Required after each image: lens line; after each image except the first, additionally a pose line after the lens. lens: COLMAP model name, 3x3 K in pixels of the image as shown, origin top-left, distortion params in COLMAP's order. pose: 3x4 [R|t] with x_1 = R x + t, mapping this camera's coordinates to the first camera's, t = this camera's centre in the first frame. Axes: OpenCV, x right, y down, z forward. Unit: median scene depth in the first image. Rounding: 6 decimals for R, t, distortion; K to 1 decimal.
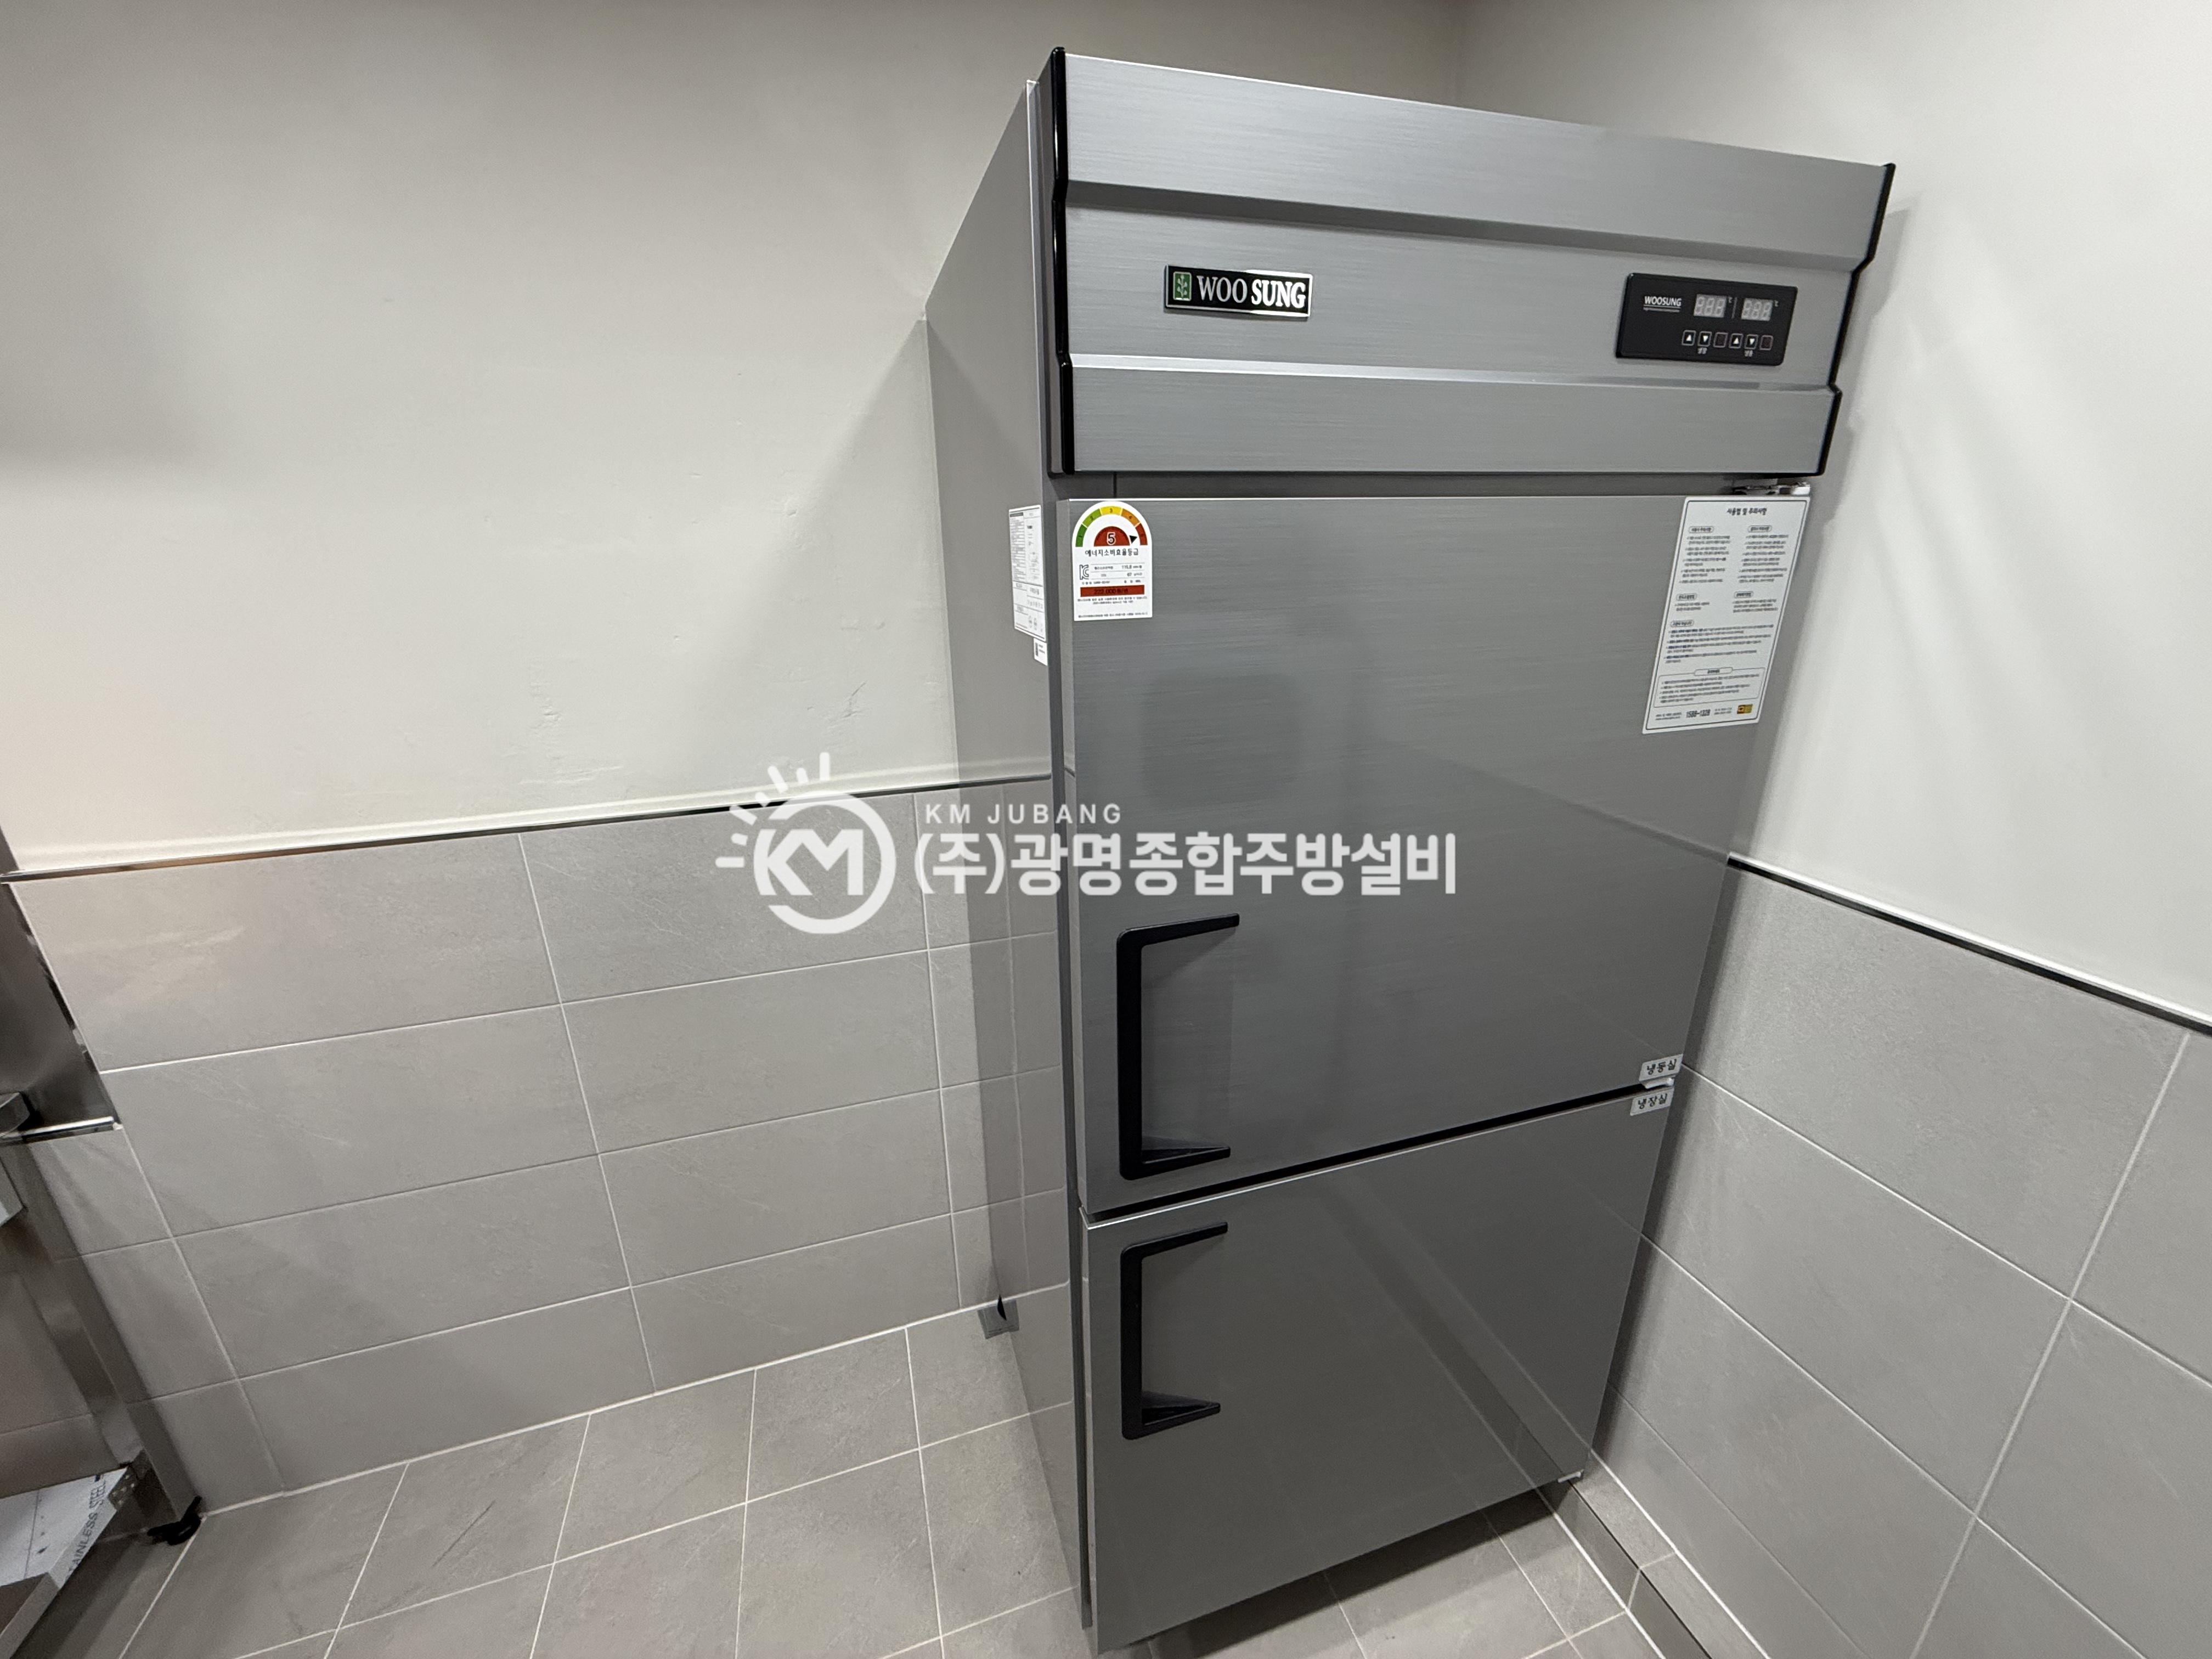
lens RADIAL K [[871.7, 0, 1102.4], [0, 871.7, 839.7], [0, 0, 1]] dist [0.003410, -0.000143]
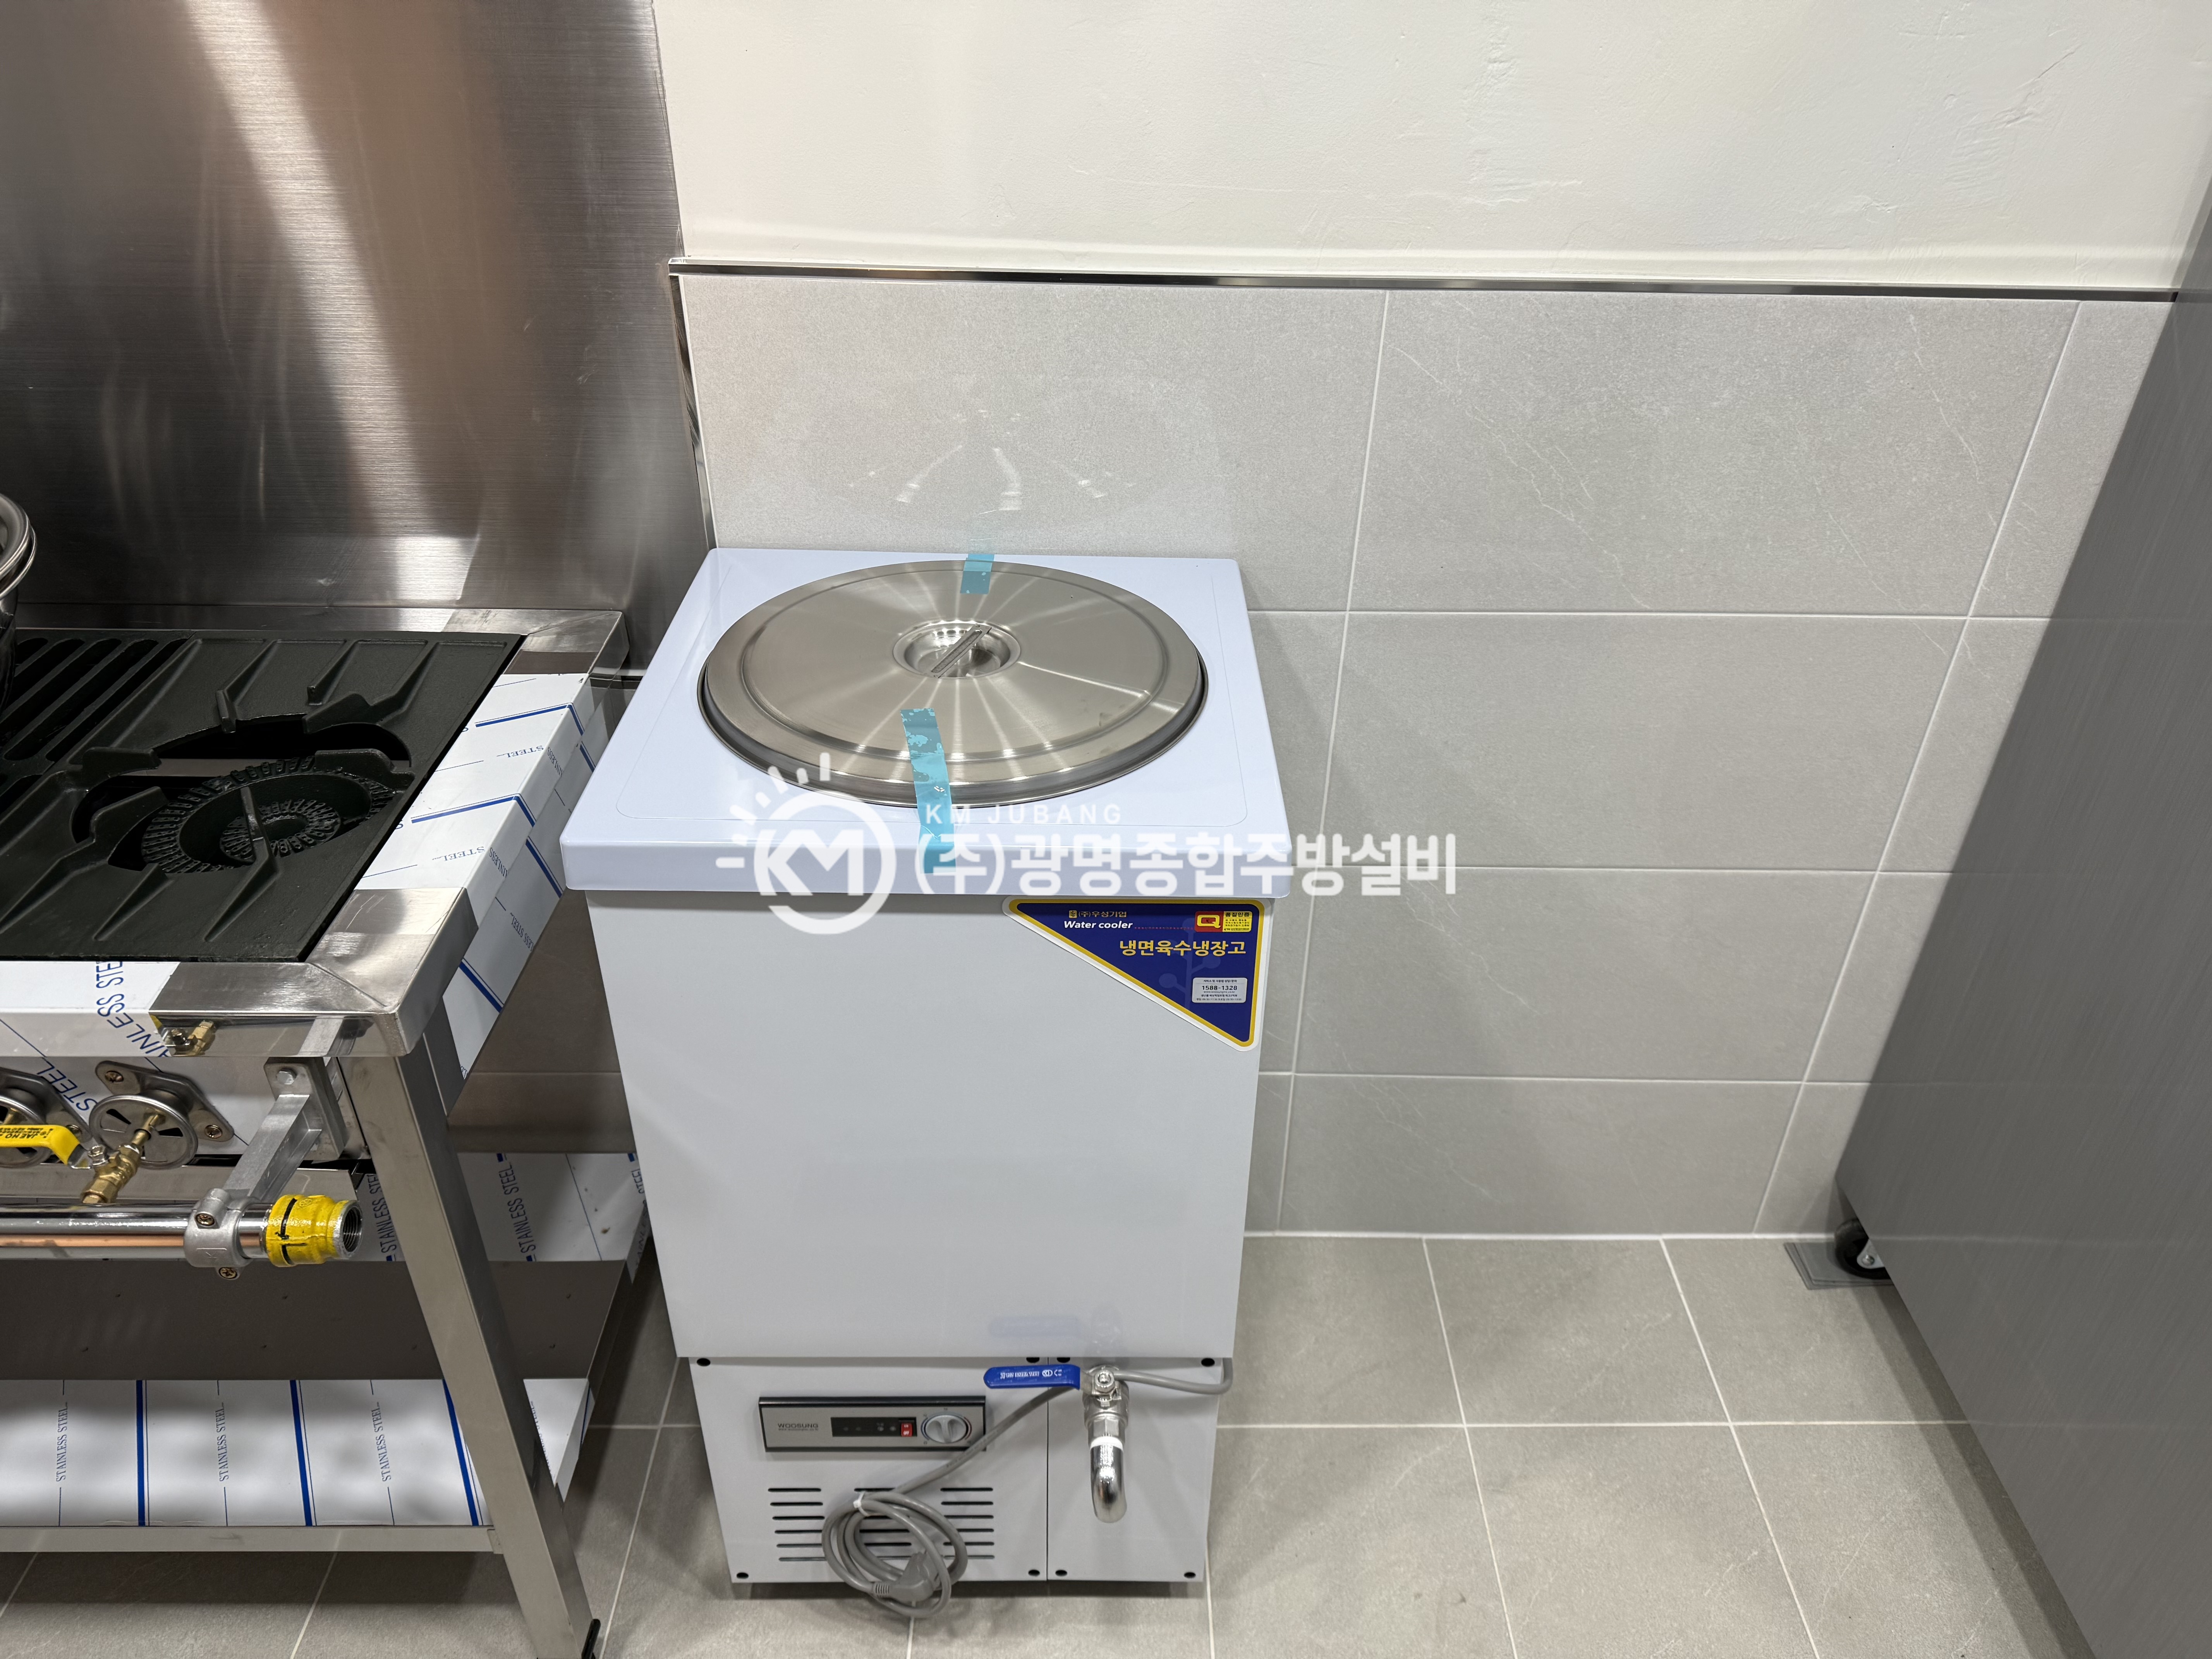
lens RADIAL K [[1595.8, 0, 1107.7], [0, 1595.8, 830.6], [0, 0, 1]] dist [0.005129, -0.012130]
pose [[0.957096, 0.194851, -0.214478, -0.490087], [-0.132652, 0.952669, 0.273540, 0.057719], [0.257626, -0.233353, 0.937643, -0.063876]]
